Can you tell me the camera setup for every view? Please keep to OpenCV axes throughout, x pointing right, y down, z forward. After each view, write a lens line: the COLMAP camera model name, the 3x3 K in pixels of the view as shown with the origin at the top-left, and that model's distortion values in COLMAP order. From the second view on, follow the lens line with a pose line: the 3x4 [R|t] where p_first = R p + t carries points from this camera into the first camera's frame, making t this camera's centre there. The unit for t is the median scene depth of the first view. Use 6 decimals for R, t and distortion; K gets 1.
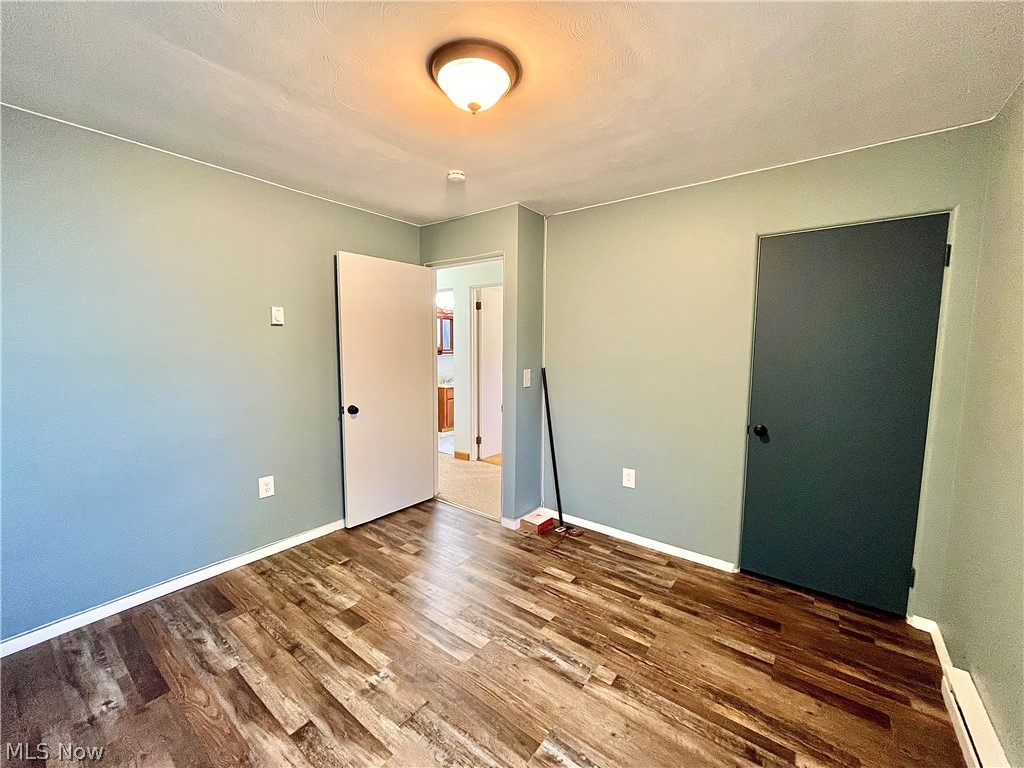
lens RADIAL K [[415.2, 0, 513.5], [0, 415.2, 382.4], [0, 0, 1]] dist [-0.002105, 0.000623]
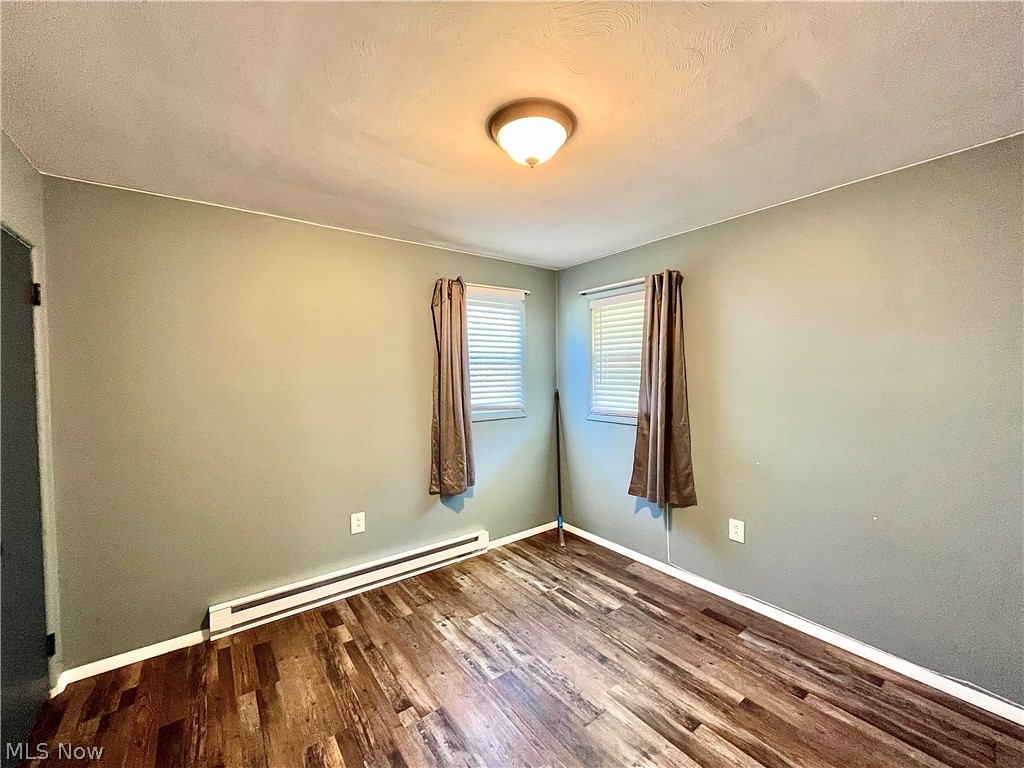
lens RADIAL K [[415.2, 0, 513.7], [0, 415.2, 385.9], [0, 0, 1]] dist [-0.002105, 0.000623]
pose [[-0.962700, -0.005409, 0.270517, -0.300955], [0.029007, 0.991975, 0.123061, -0.206471], [-0.269012, 0.126318, -0.954818, 1.863505]]
